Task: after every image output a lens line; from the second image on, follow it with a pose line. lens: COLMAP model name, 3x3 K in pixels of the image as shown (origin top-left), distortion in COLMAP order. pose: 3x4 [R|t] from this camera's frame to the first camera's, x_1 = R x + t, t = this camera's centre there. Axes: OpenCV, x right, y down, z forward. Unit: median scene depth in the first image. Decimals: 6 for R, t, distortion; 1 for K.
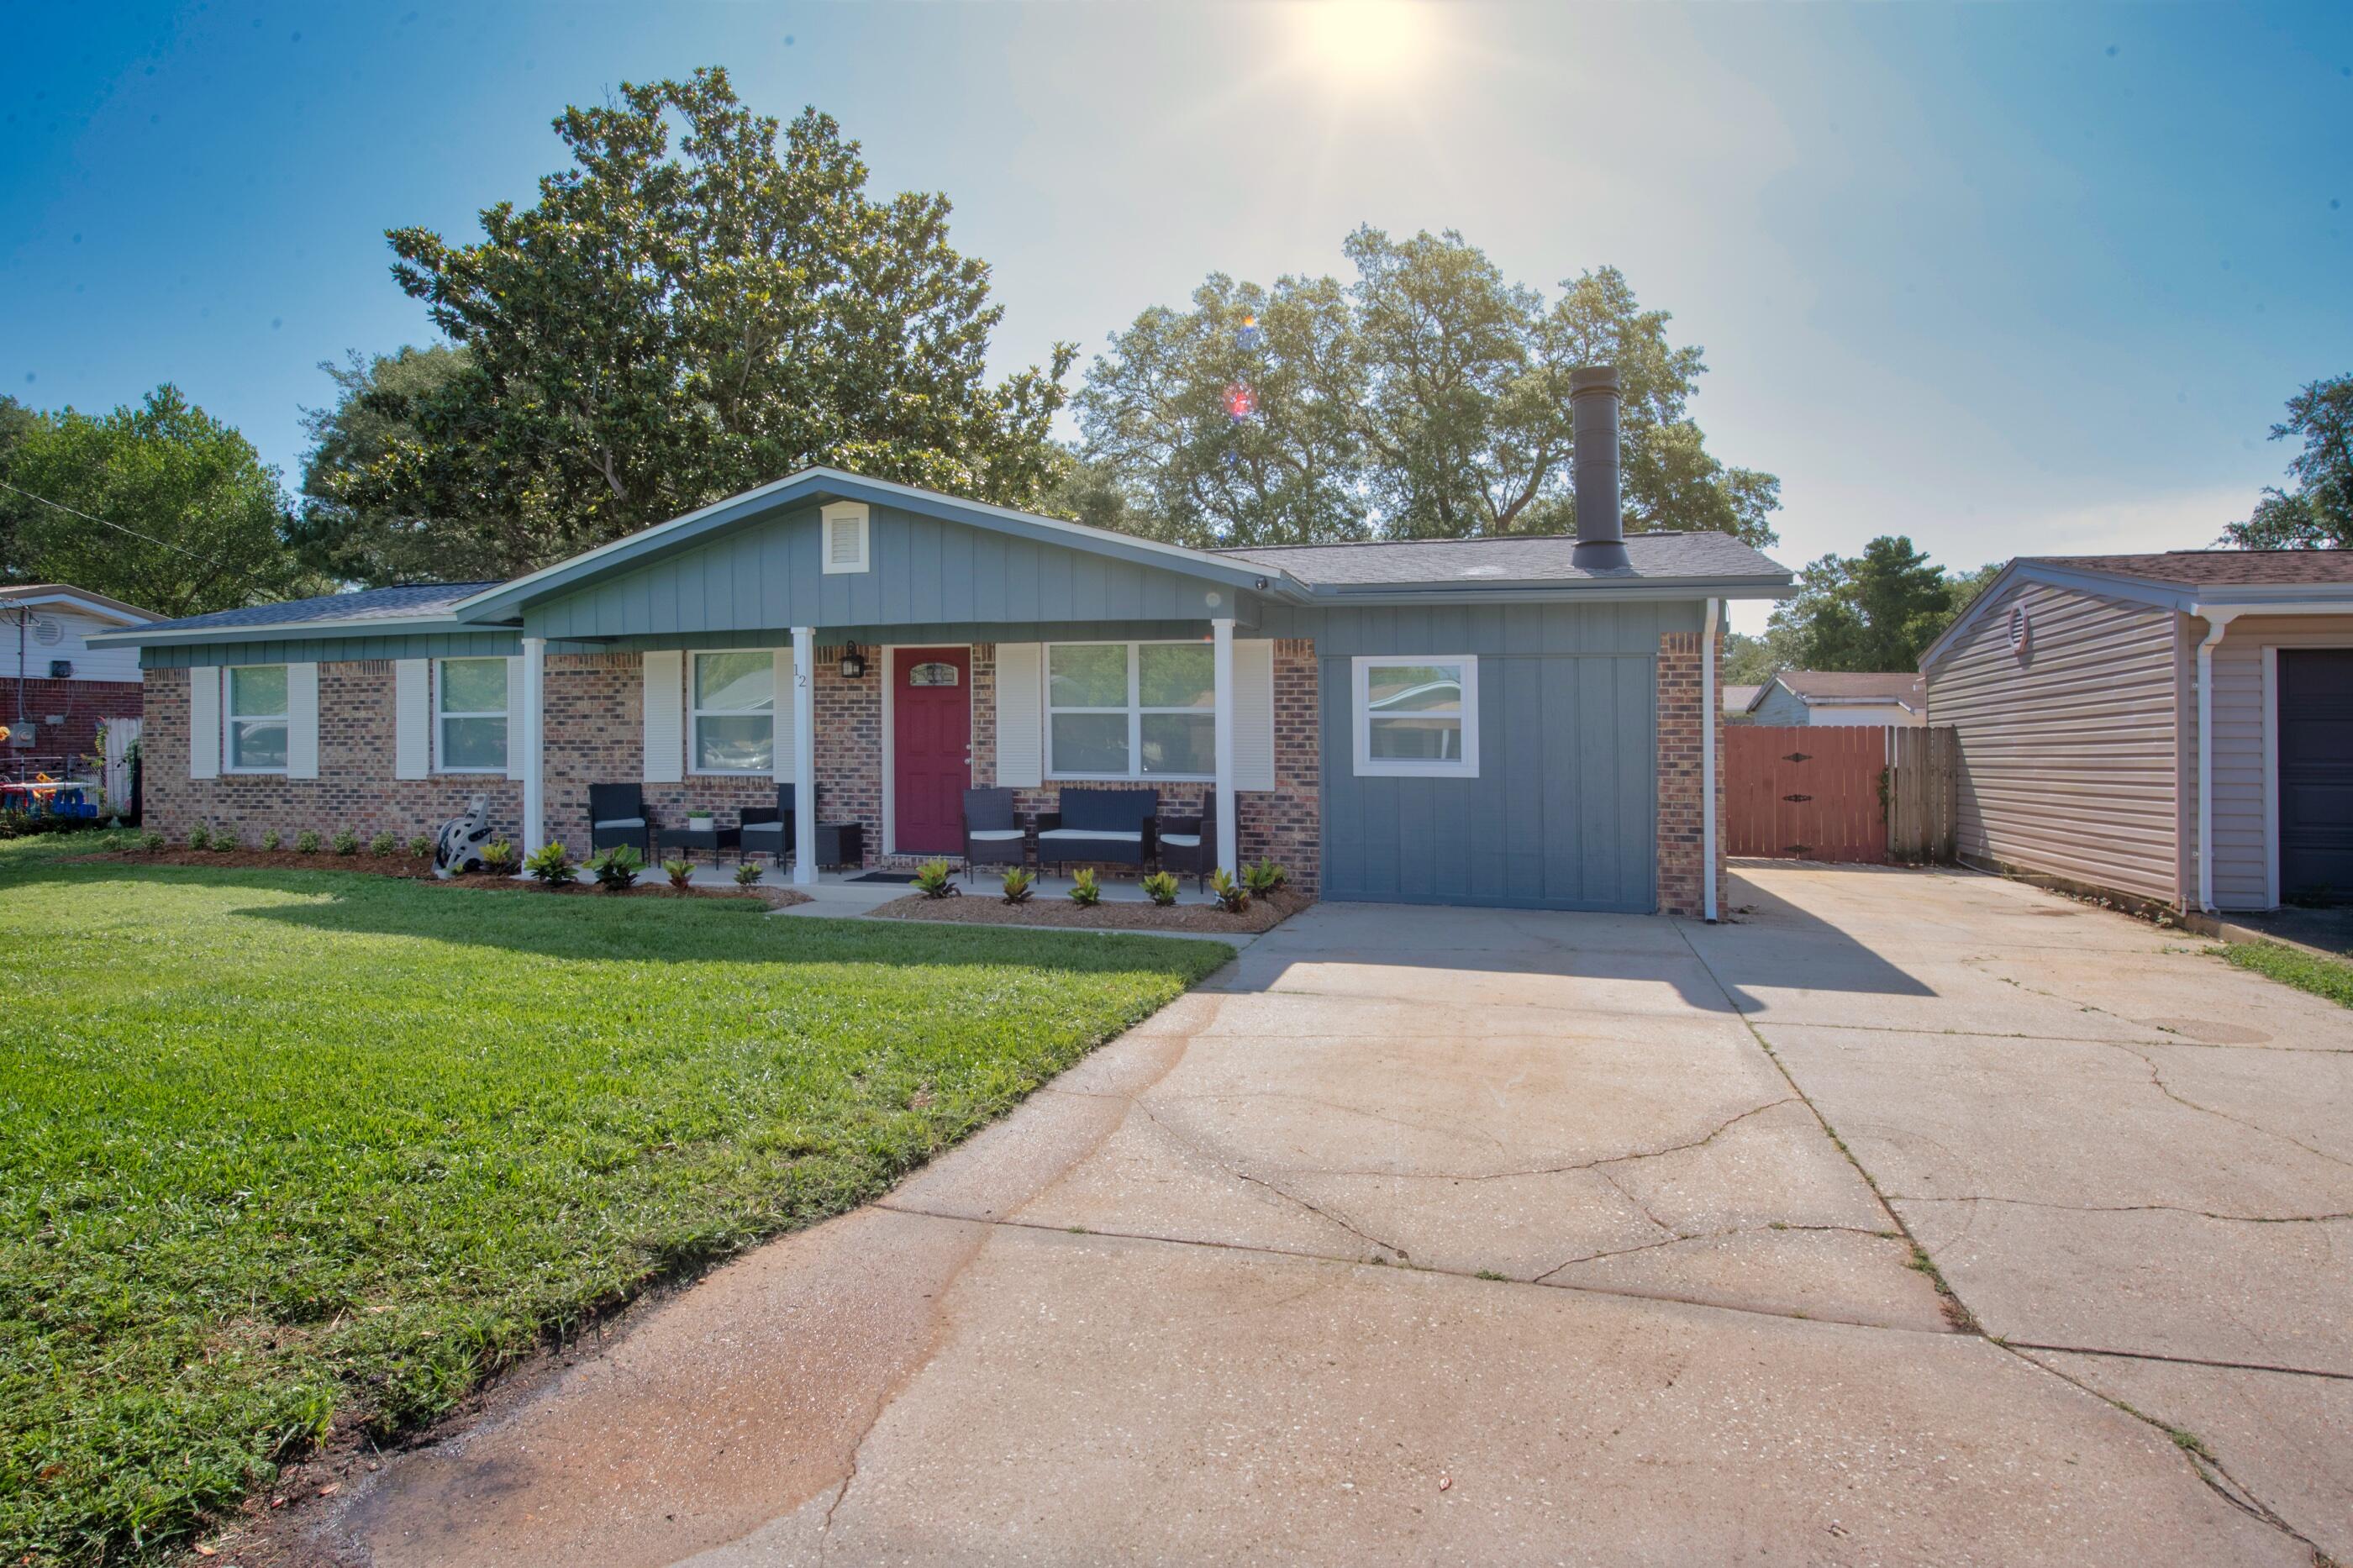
lens RADIAL K [[1246.1, 0, 1177.5], [0, 1246.1, 773.8], [0, 0, 1]] dist [-0.044806, -0.000105]
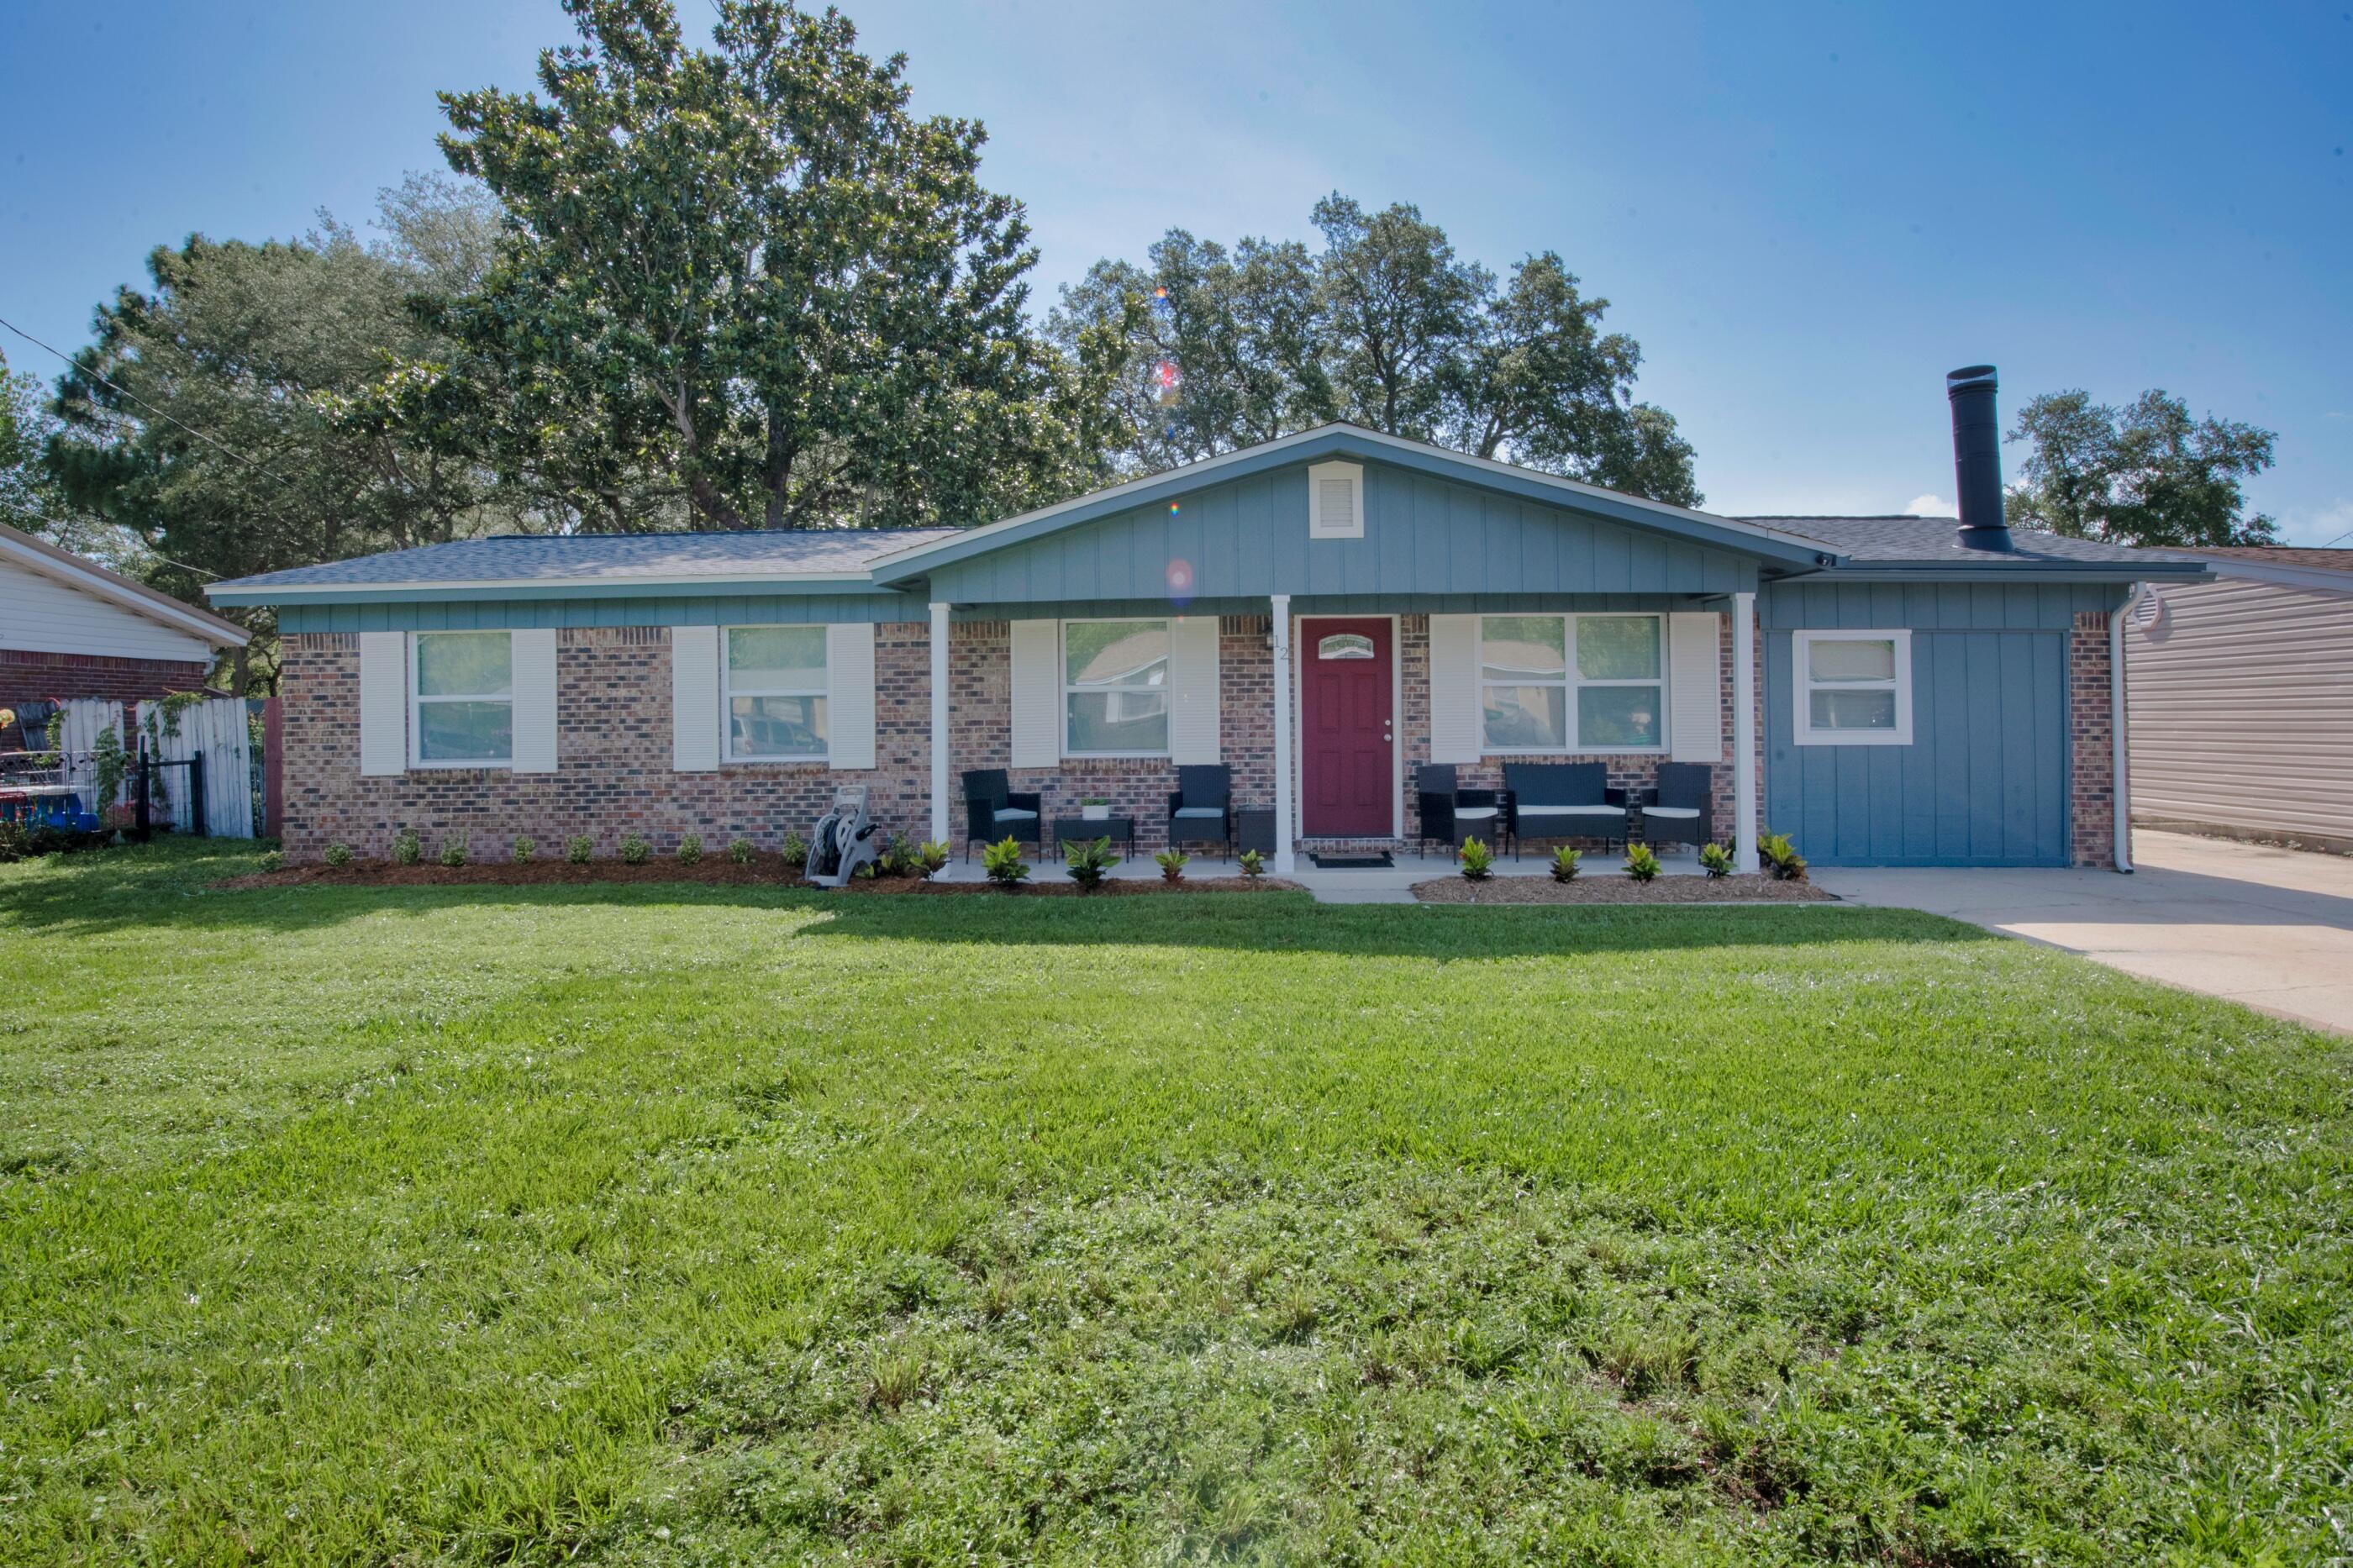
lens RADIAL K [[1286.0, 0, 1184.7], [0, 1286.0, 750.6], [0, 0, 1]] dist [-0.018108, -0.001500]
pose [[0.970216, -0.018052, 0.241568, -0.514473], [0.017898, 0.999836, 0.002831, -0.005471], [-0.241580, 0.001576, 0.970380, 0.075257]]
